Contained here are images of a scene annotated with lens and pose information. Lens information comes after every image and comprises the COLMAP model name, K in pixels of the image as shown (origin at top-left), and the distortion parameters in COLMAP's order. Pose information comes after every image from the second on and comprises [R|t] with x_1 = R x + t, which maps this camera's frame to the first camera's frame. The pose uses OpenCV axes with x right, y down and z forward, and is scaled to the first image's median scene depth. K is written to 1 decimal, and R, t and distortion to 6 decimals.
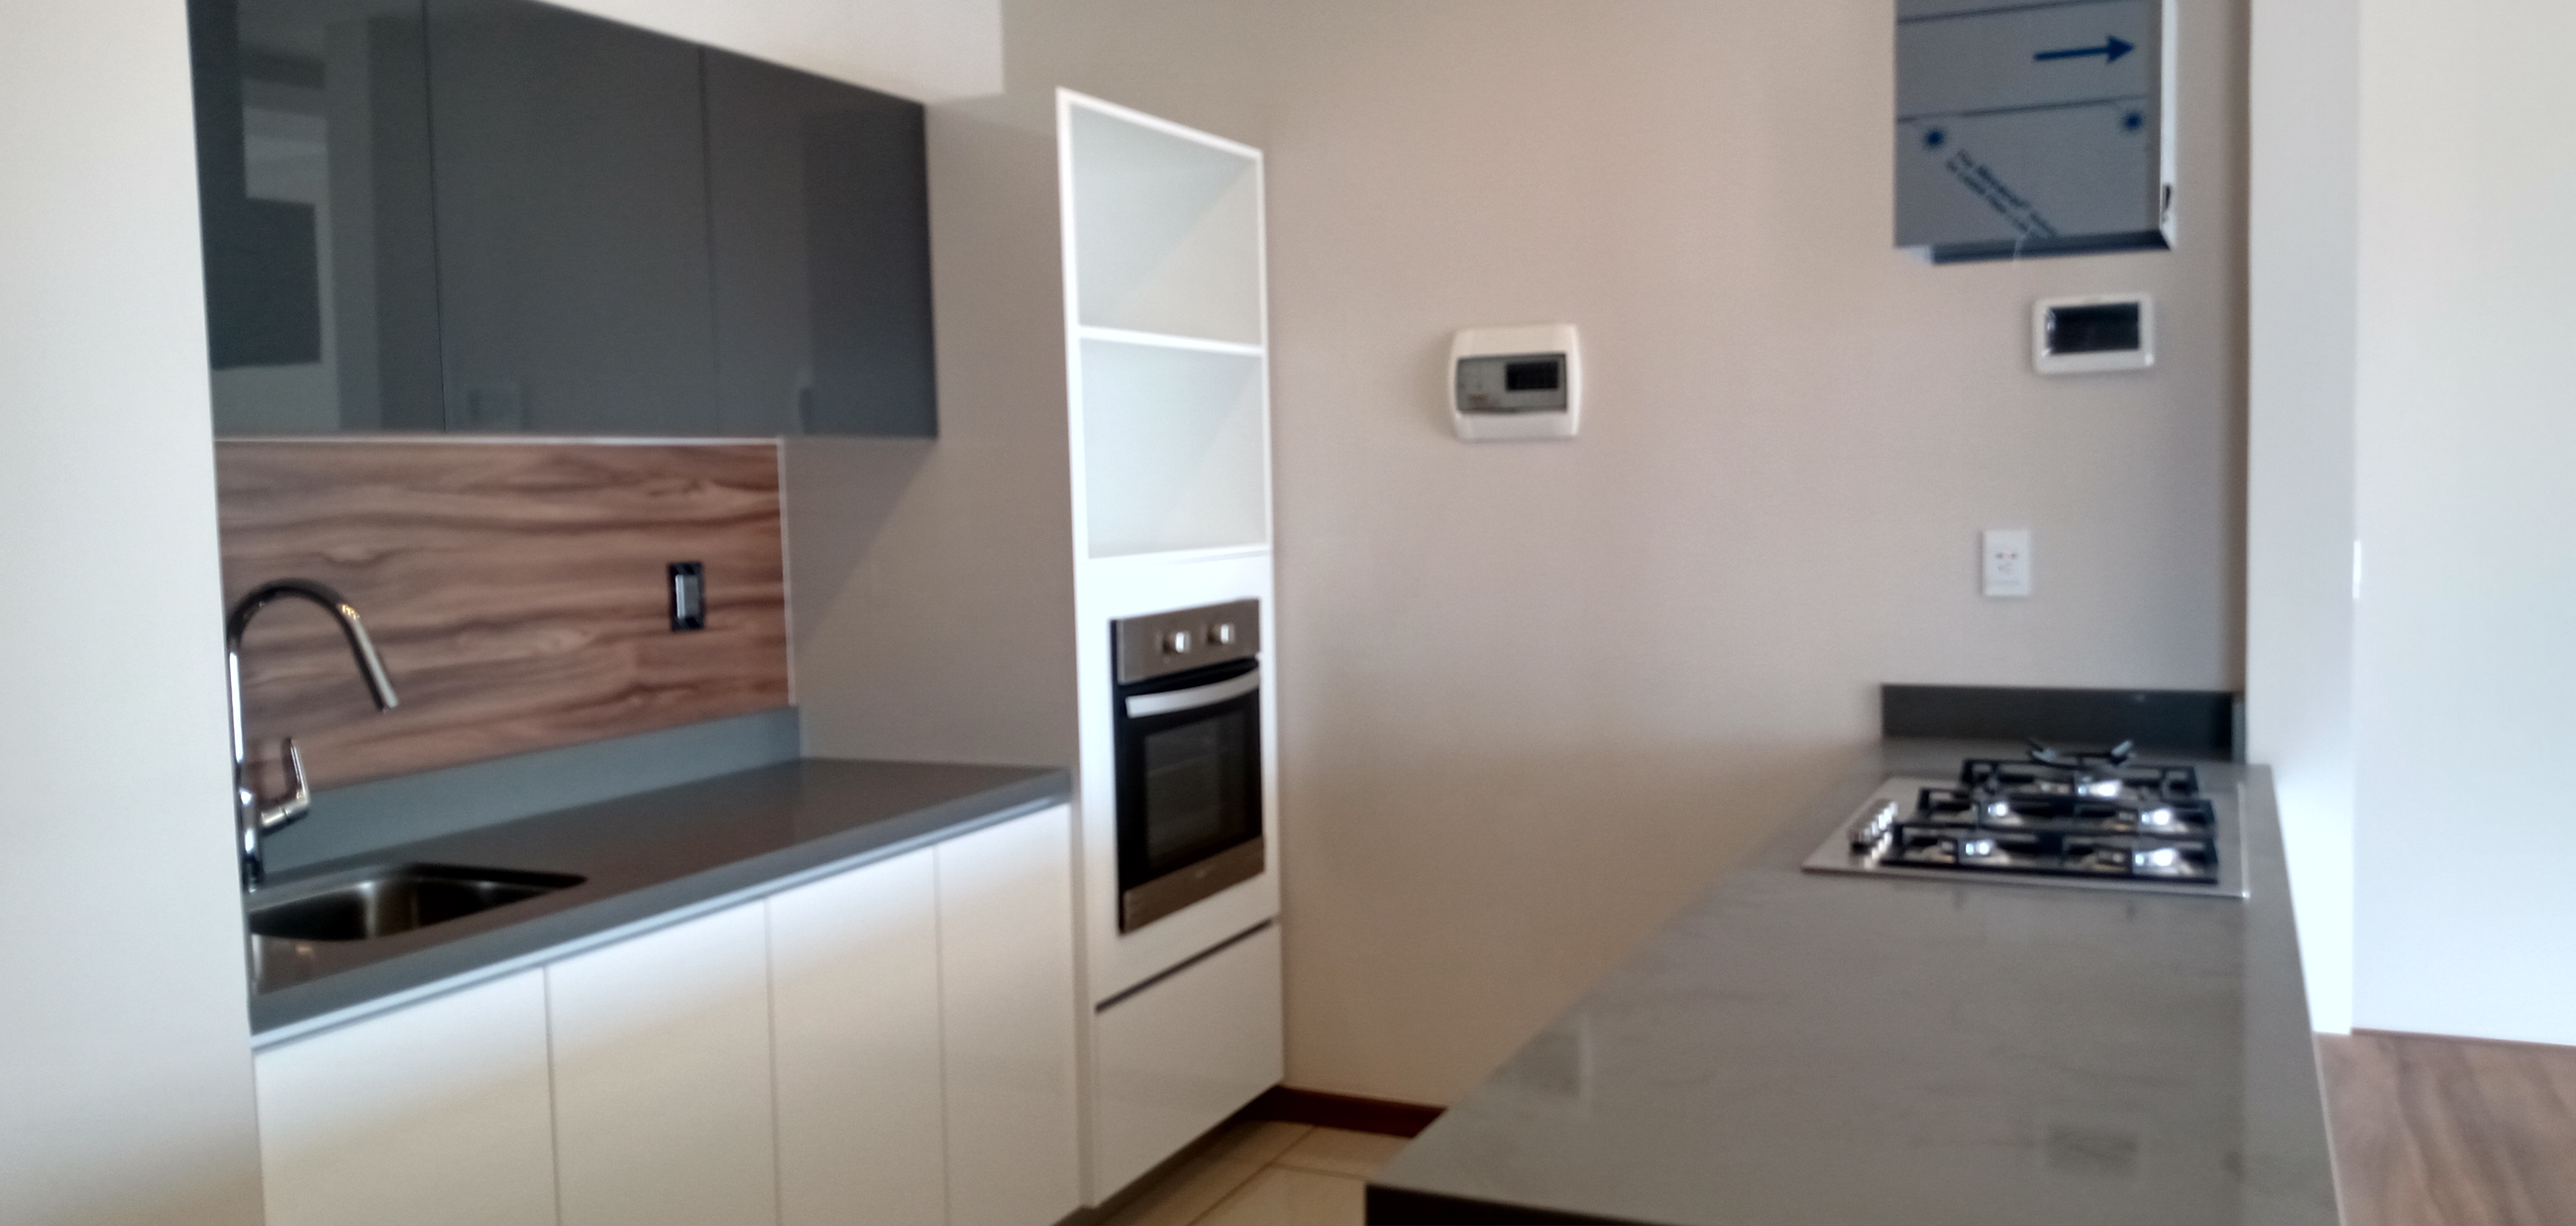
lens RADIAL K [[2008.8, 0, 1314.0], [0, 2008.8, 619.5], [0, 0, 1]] dist [0.146816, -0.328364]
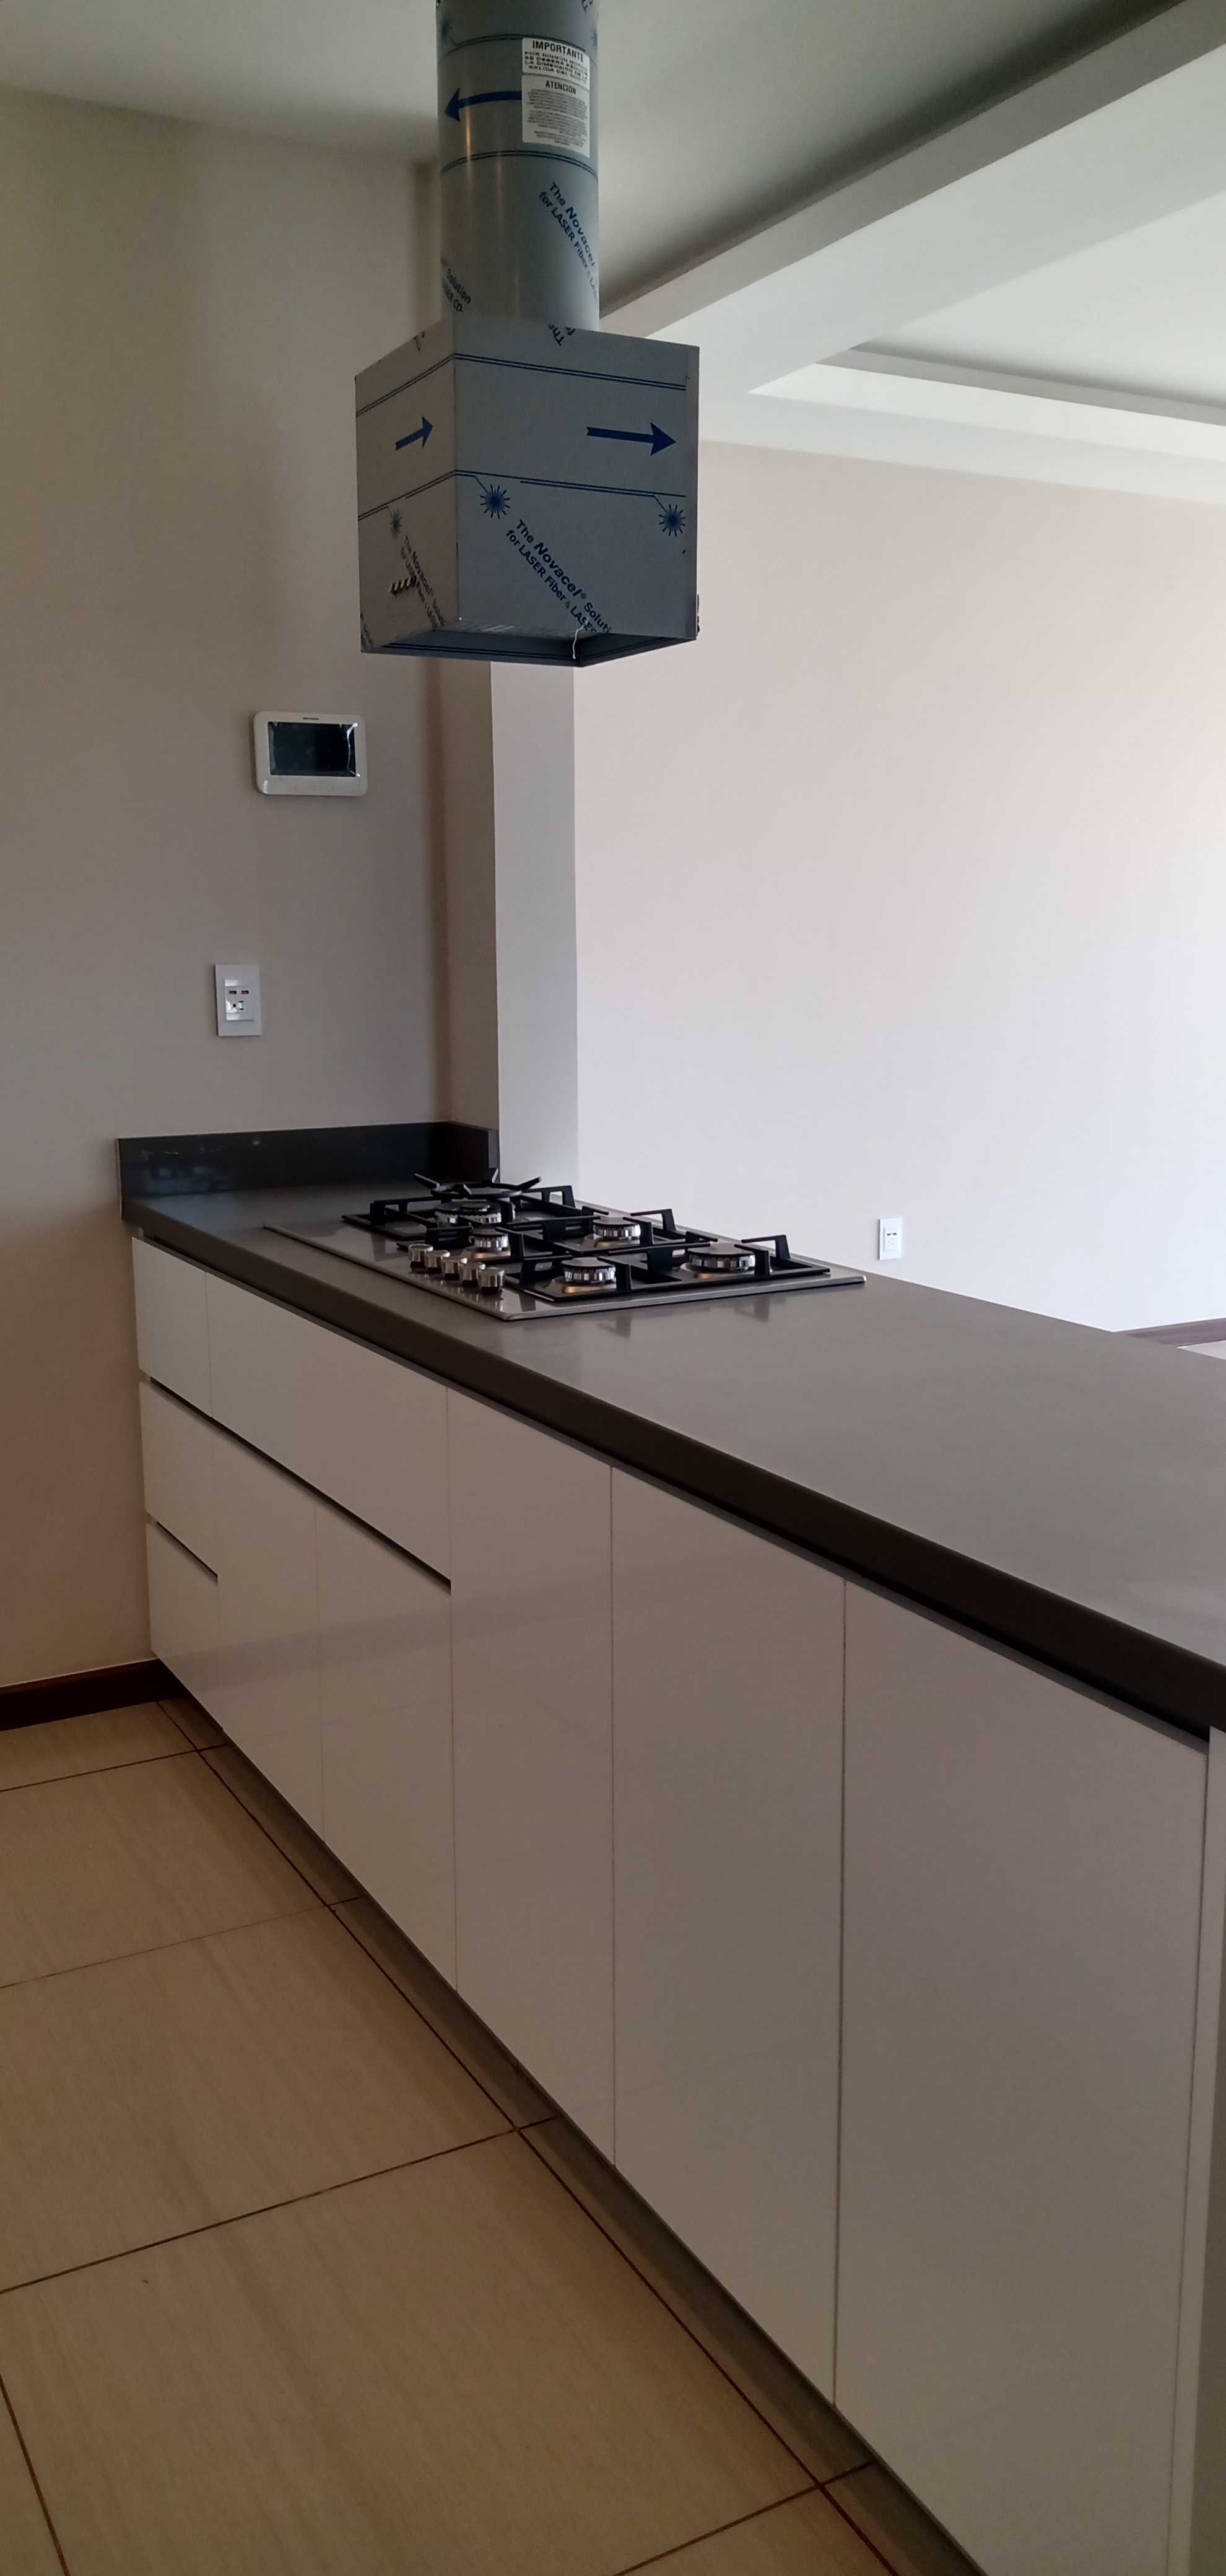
lens RADIAL K [[2008.8, 0, 618.5], [0, 2008.8, 1314.4], [0, 0, 1]] dist [0.146816, -0.328364]
pose [[0.597511, -0.130037, 0.791247, -0.396086], [0.048377, 0.990811, 0.126303, 0.008438], [-0.800400, -0.037189, 0.598311, 0.377254]]
